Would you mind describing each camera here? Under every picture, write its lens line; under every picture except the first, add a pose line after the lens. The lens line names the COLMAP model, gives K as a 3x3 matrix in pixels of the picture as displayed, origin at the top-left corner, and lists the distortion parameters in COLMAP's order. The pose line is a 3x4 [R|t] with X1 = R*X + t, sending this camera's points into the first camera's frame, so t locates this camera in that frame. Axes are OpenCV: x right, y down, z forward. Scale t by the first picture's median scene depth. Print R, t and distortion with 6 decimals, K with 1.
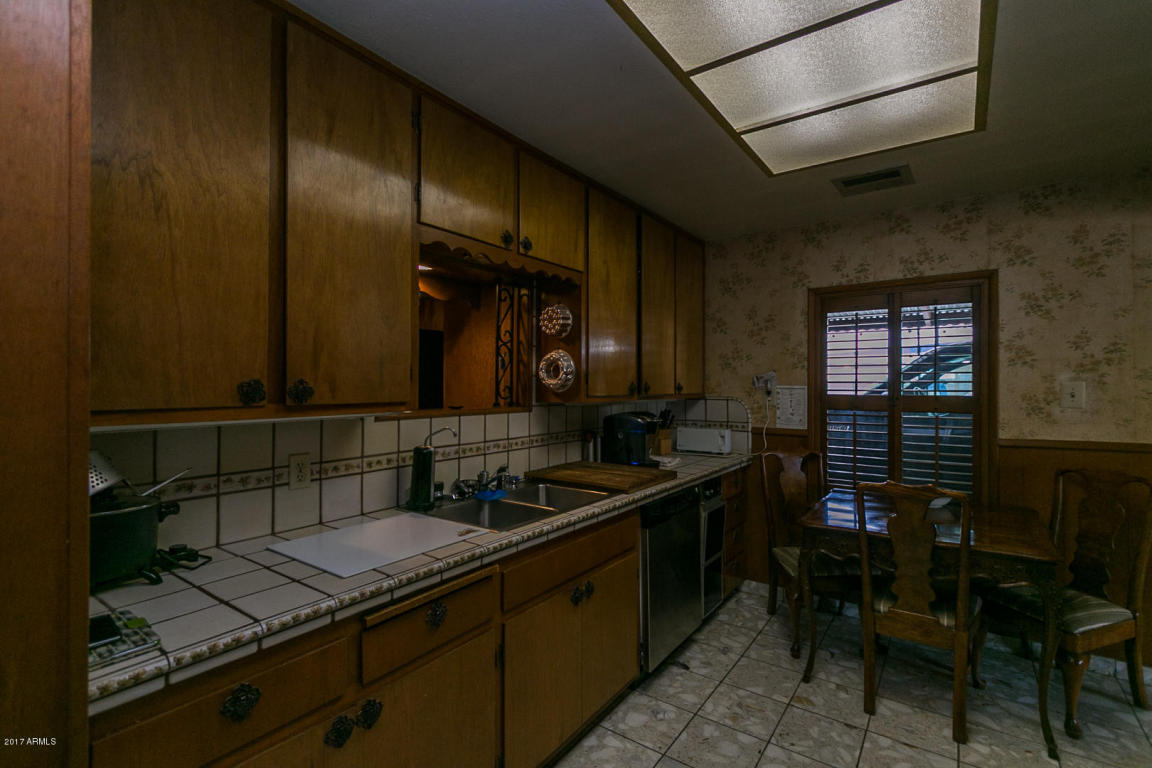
lens RADIAL K [[531.0, 0, 568.2], [0, 531.0, 382.8], [0, 0, 1]] dist [0.003425, -0.002610]
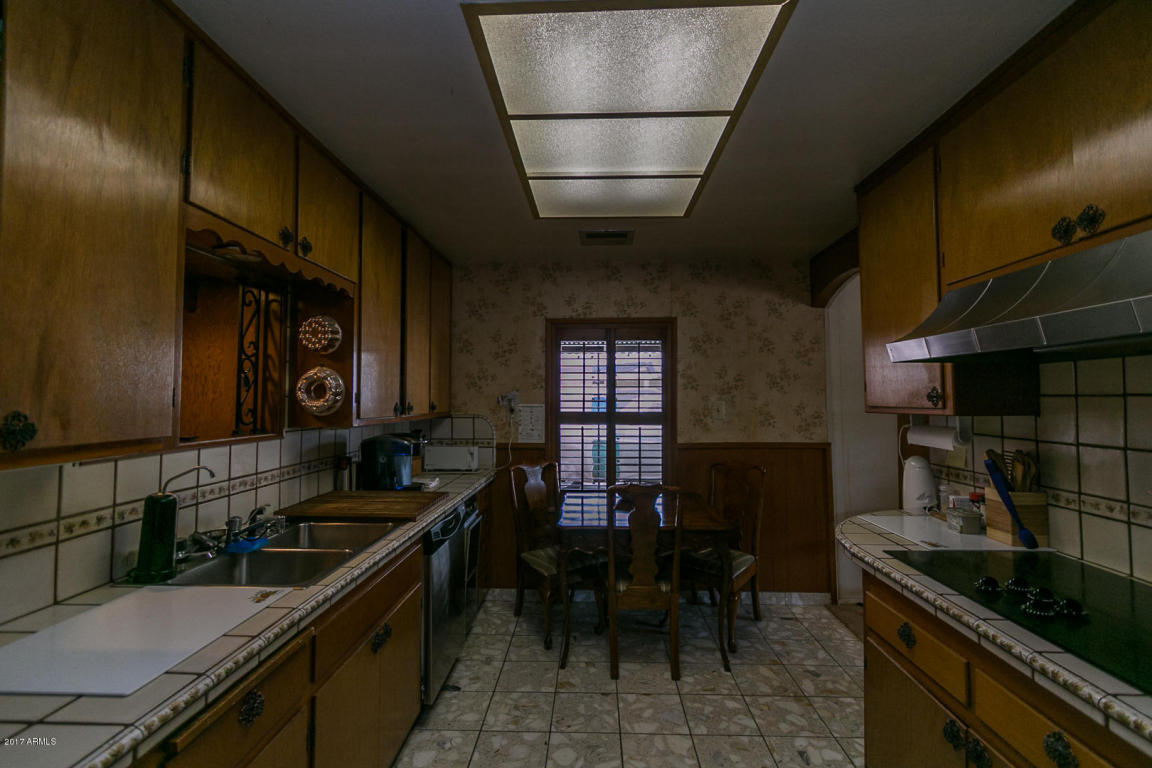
lens RADIAL K [[531.0, 0, 575.5], [0, 531.0, 381.3], [0, 0, 1]] dist [0.003425, -0.002610]
pose [[0.825859, 0.016319, 0.563640, -0.189442], [-0.001363, 0.999636, -0.026946, -0.017297], [-0.563875, 0.021486, 0.825581, 0.042191]]
